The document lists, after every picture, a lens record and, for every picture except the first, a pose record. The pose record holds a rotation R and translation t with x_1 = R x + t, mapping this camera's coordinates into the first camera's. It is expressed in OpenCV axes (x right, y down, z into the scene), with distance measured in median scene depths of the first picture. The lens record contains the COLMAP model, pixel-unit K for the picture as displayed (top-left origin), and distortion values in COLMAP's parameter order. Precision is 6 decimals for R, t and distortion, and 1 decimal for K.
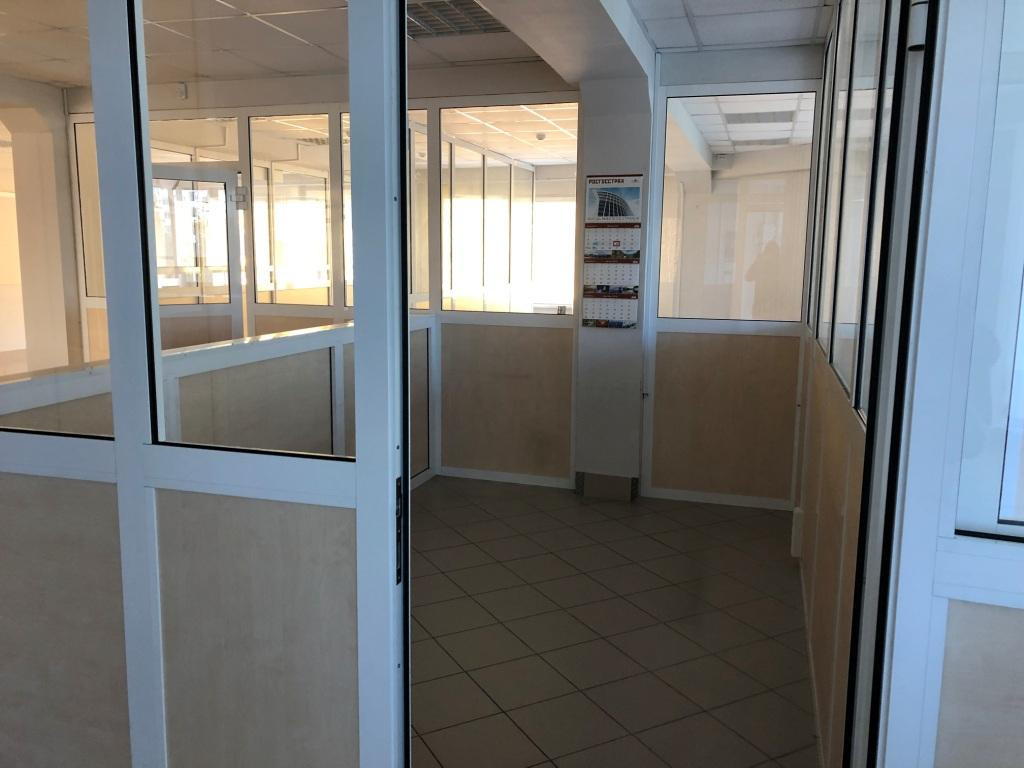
lens RADIAL K [[818.9, 0, 514.0], [0, 818.9, 380.6], [0, 0, 1]] dist [0.007685, 0.007014]
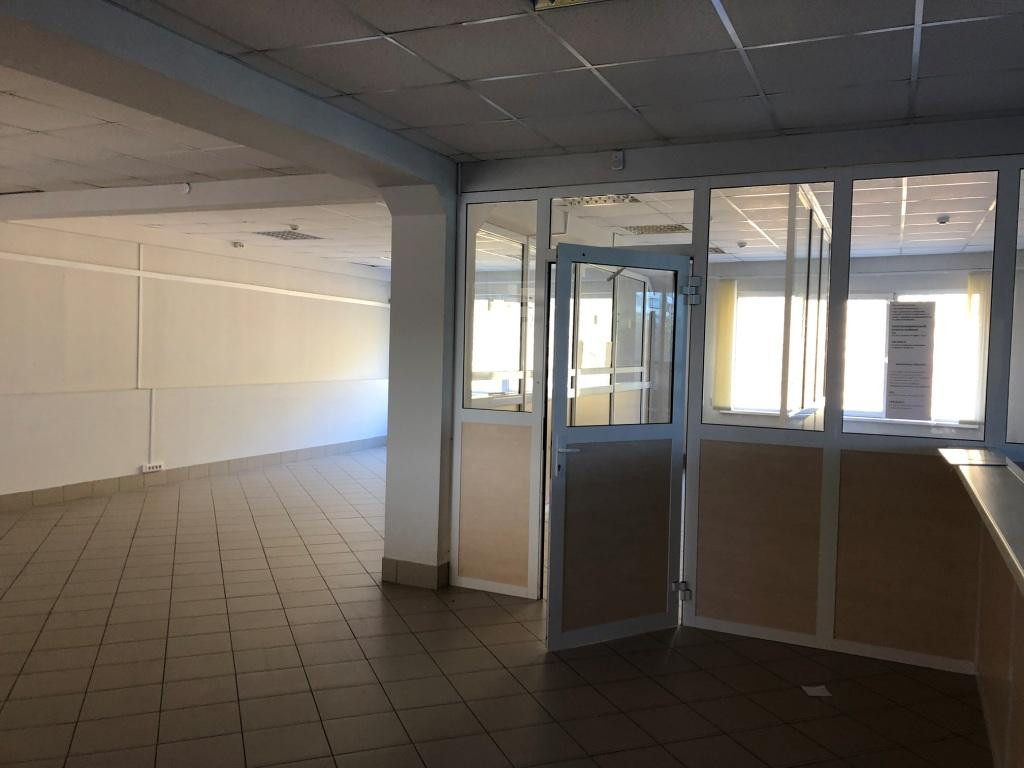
lens RADIAL K [[831.9, 0, 512.3], [0, 831.9, 387.6], [0, 0, 1]] dist [0.047702, -0.044308]
pose [[0.990658, 0.020910, -0.134755, -0.462475], [-0.036113, 0.993121, -0.111383, -0.040417], [0.131499, 0.115209, 0.984599, 0.237021]]
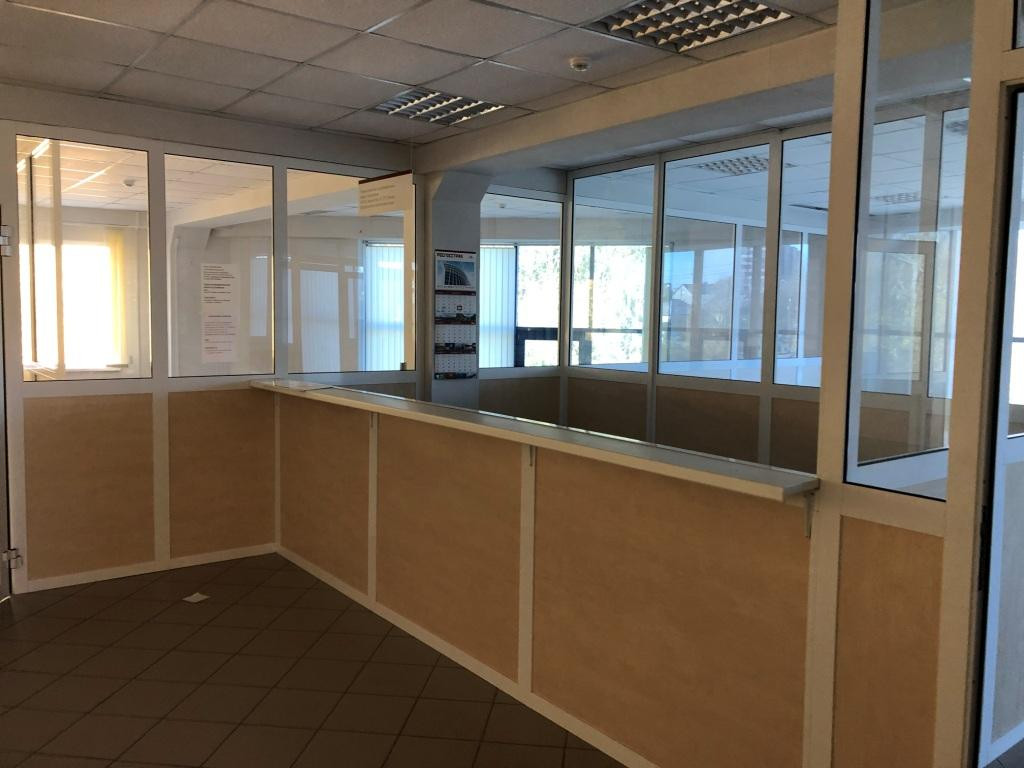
lens RADIAL K [[831.9, 0, 512.6], [0, 831.9, 373.0], [0, 0, 1]] dist [0.047702, -0.044308]
pose [[0.585079, -0.057396, 0.808942, -0.802061], [0.117082, 0.993020, -0.014224, -0.046973], [-0.802480, 0.103035, 0.587716, 0.237945]]
